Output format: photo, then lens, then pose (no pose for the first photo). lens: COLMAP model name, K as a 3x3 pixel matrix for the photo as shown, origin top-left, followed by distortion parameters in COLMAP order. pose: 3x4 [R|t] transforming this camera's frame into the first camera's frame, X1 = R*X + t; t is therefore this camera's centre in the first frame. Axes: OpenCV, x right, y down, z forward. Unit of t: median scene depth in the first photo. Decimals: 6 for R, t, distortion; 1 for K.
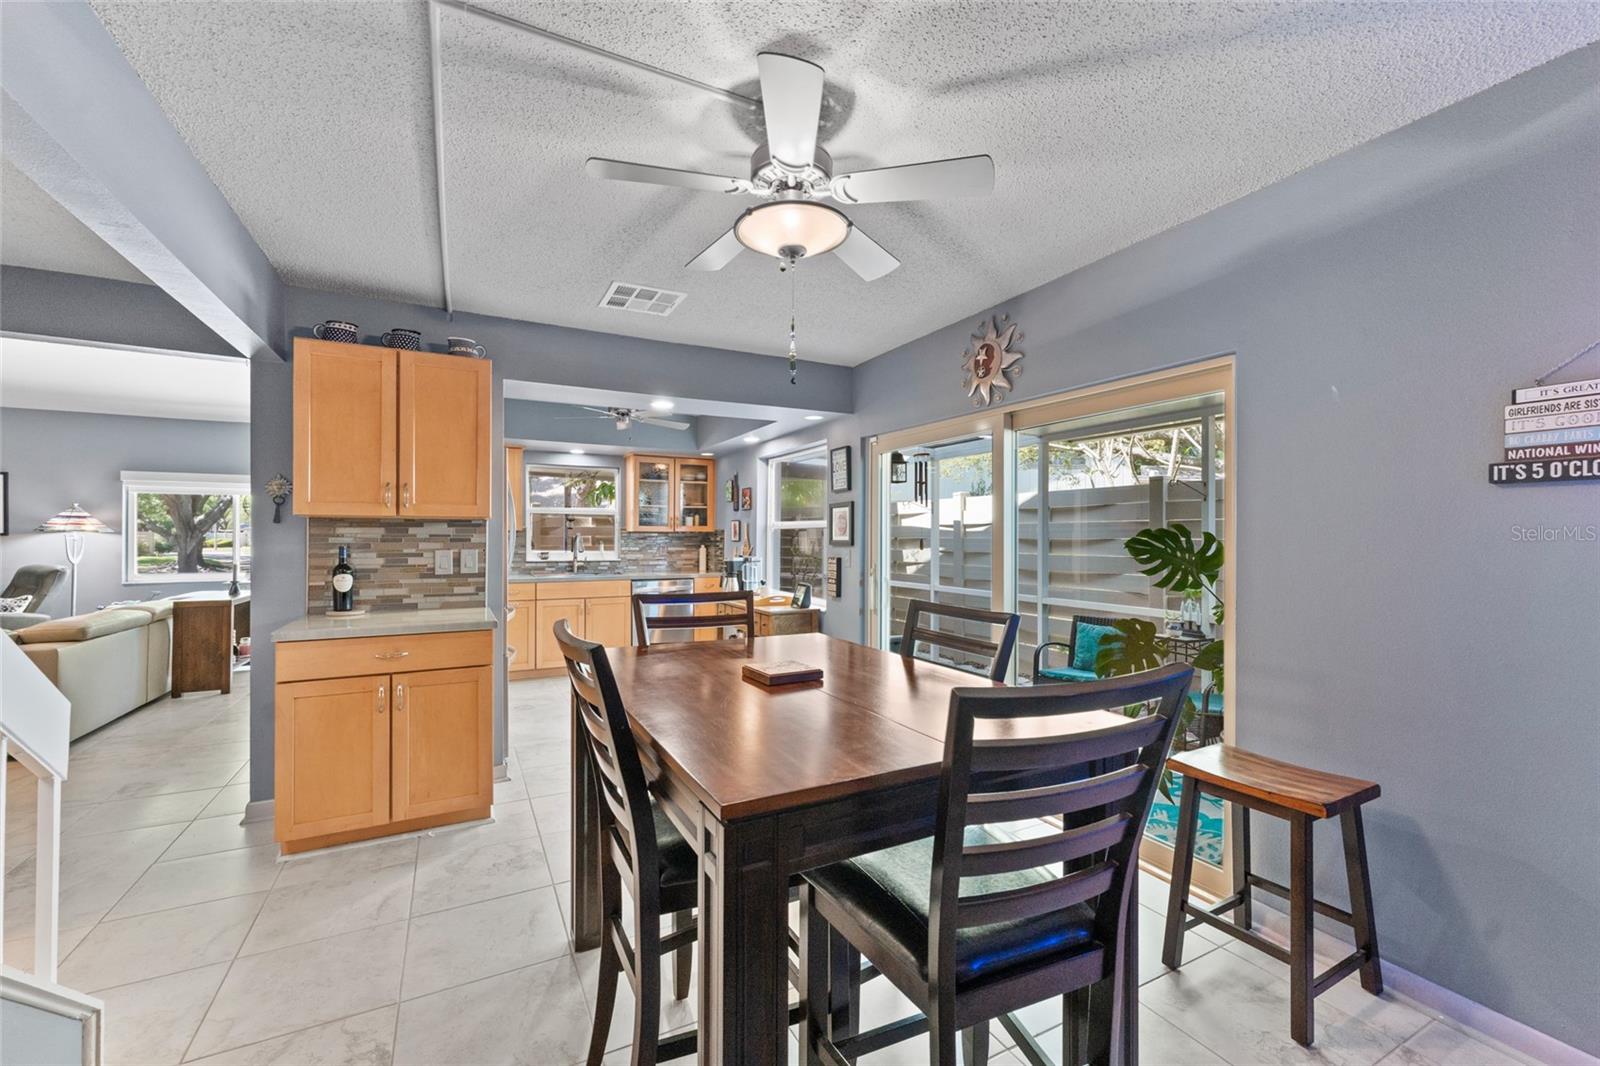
lens RADIAL K [[654.8, 0, 791.1], [0, 654.8, 534.9], [0, 0, 1]] dist [-0.004375, 0.001793]
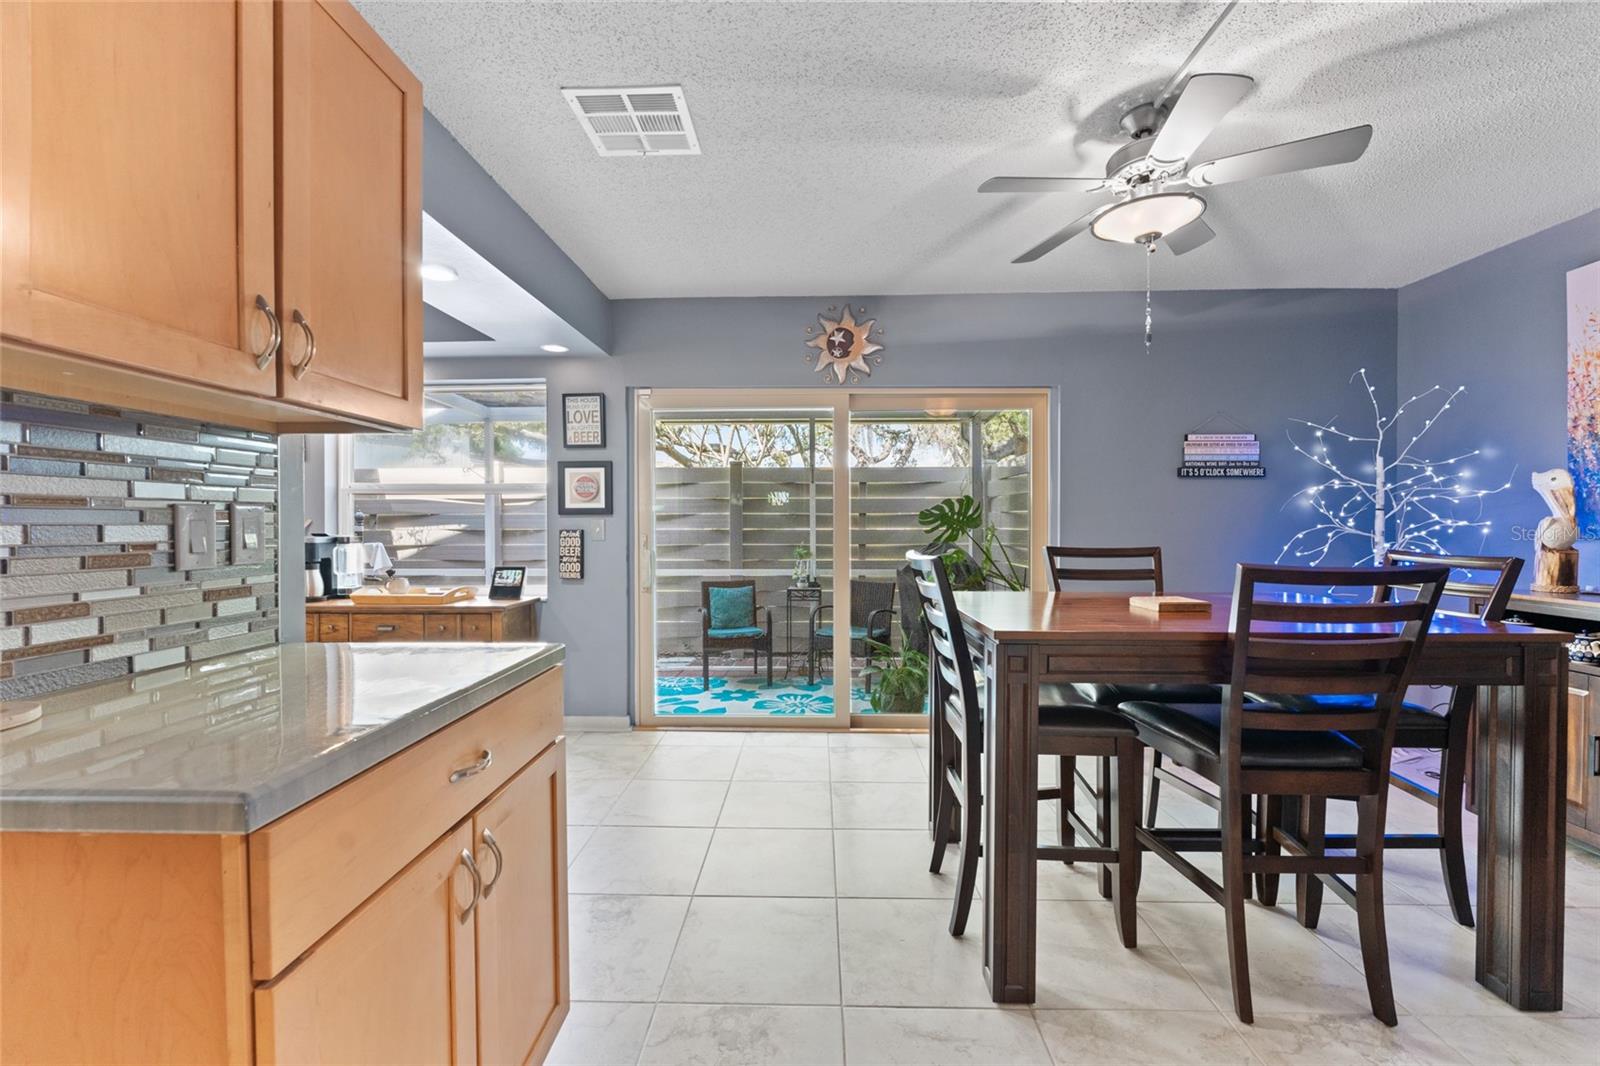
lens RADIAL K [[654.8, 0, 809.1], [0, 654.8, 547.6], [0, 0, 1]] dist [-0.004375, 0.001793]
pose [[0.469652, -0.036388, 0.882101, -0.678992], [0.001284, 0.999177, 0.040534, 0.032067], [-0.882851, -0.017904, 0.469313, 0.498962]]
